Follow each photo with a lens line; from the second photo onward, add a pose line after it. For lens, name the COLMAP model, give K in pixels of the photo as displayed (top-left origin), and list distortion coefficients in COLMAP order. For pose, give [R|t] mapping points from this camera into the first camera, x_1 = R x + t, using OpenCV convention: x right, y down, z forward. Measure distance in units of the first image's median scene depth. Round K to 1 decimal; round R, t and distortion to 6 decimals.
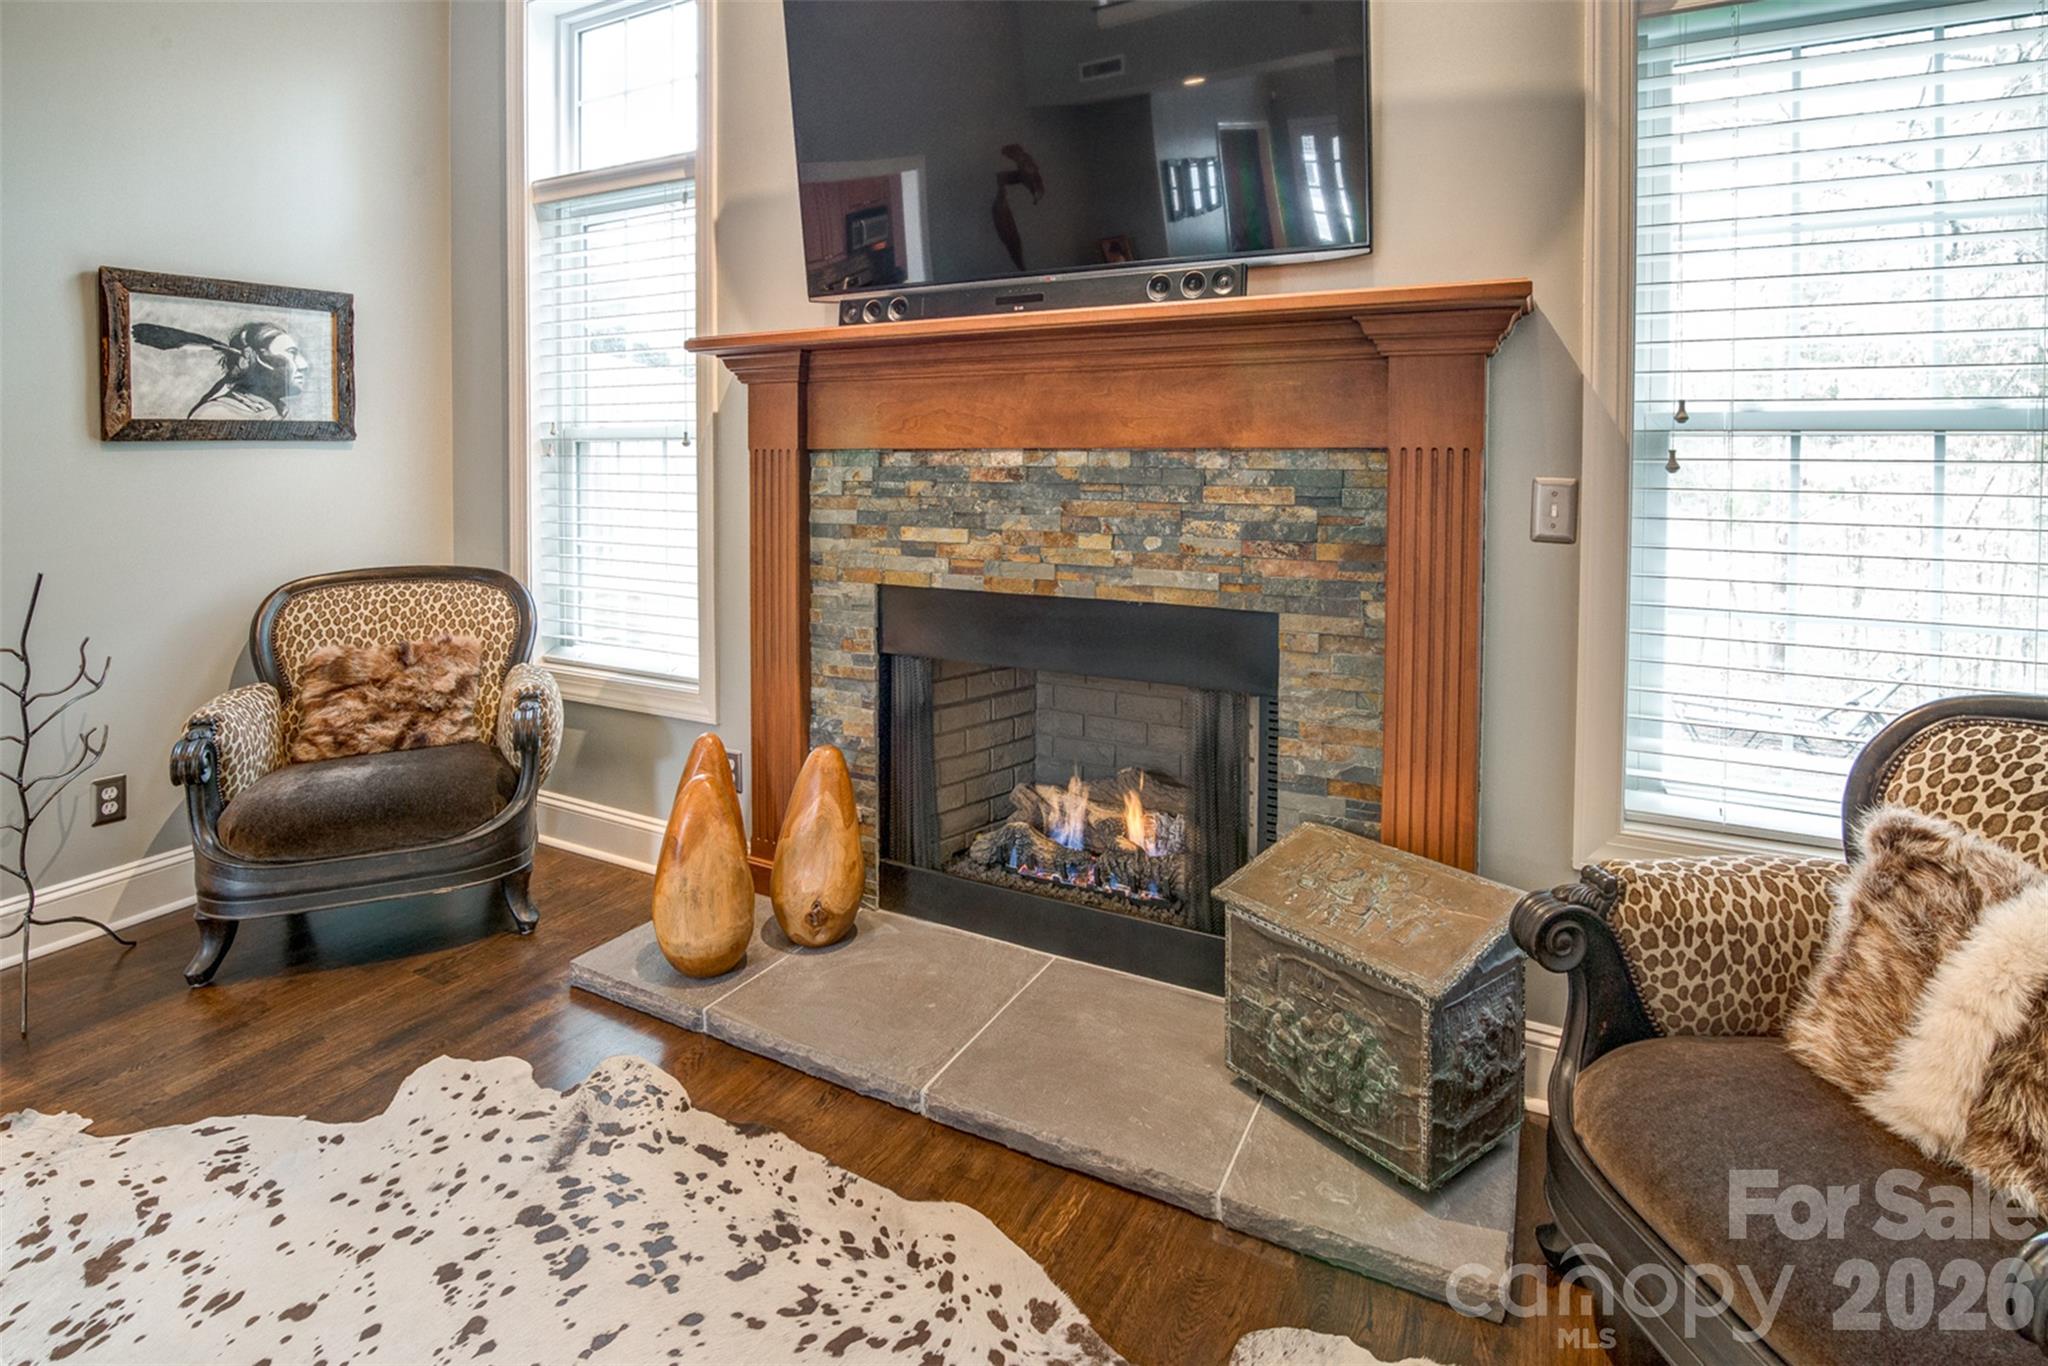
lens RADIAL K [[1038.1, 0, 1026.8], [0, 1038.1, 478.6], [0, 0, 1]] dist [-0.014583, 0.000386]
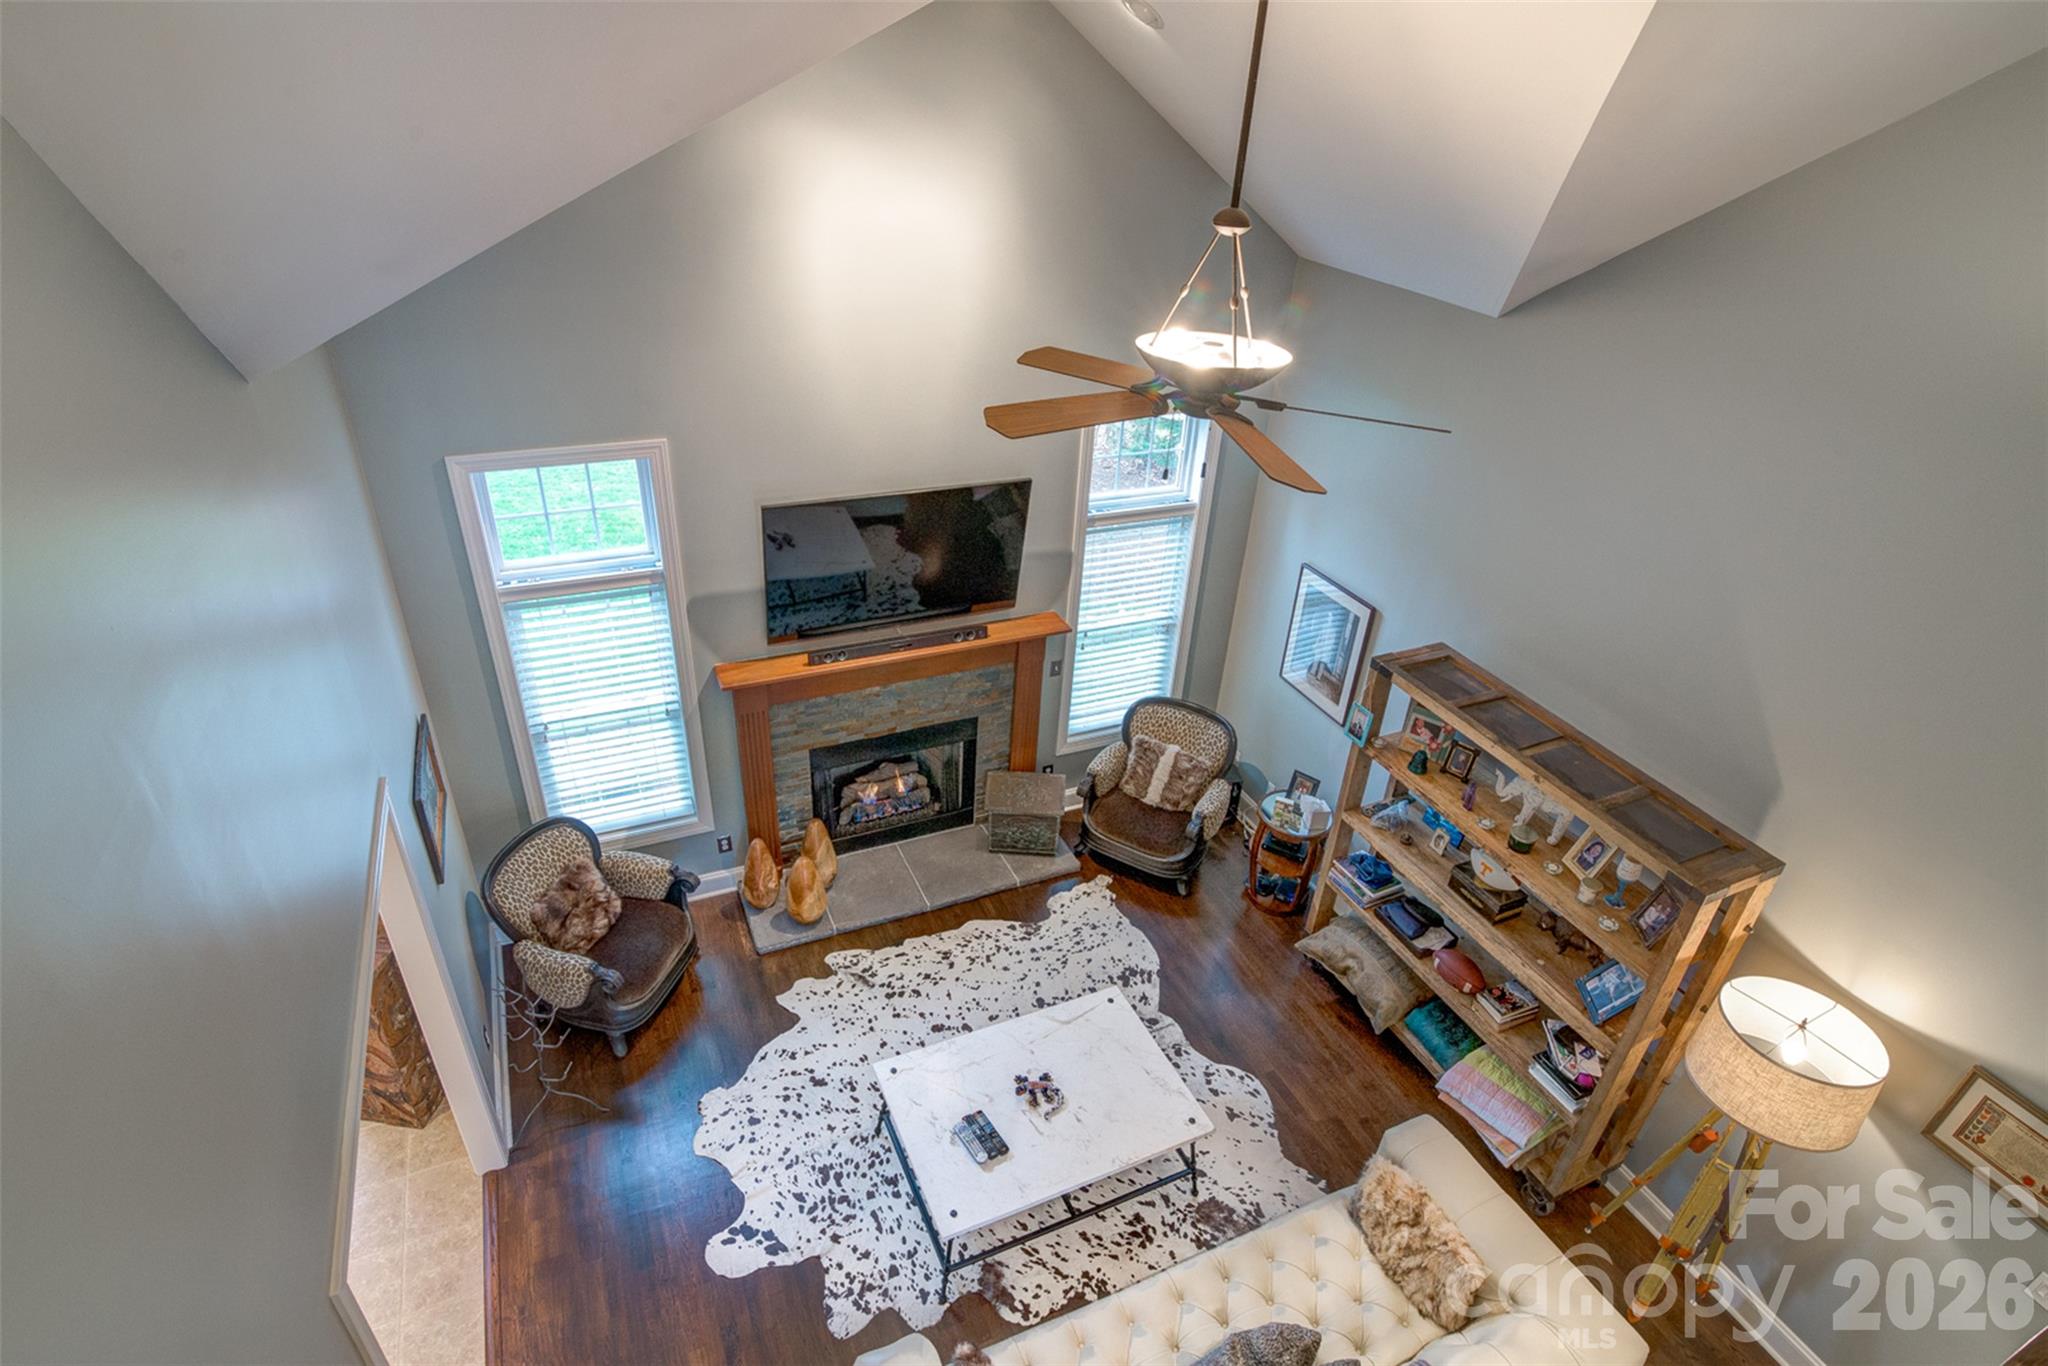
lens RADIAL K [[1006.2, 0, 984.6], [0, 1006.2, 639.4], [0, 0, 1]] dist [-0.003454, -0.000142]
pose [[0.637916, -0.358475, 0.681585, -1.859159], [-0.009792, 0.881207, 0.472629, -1.626788], [-0.770044, -0.308172, 0.558626, -0.613416]]
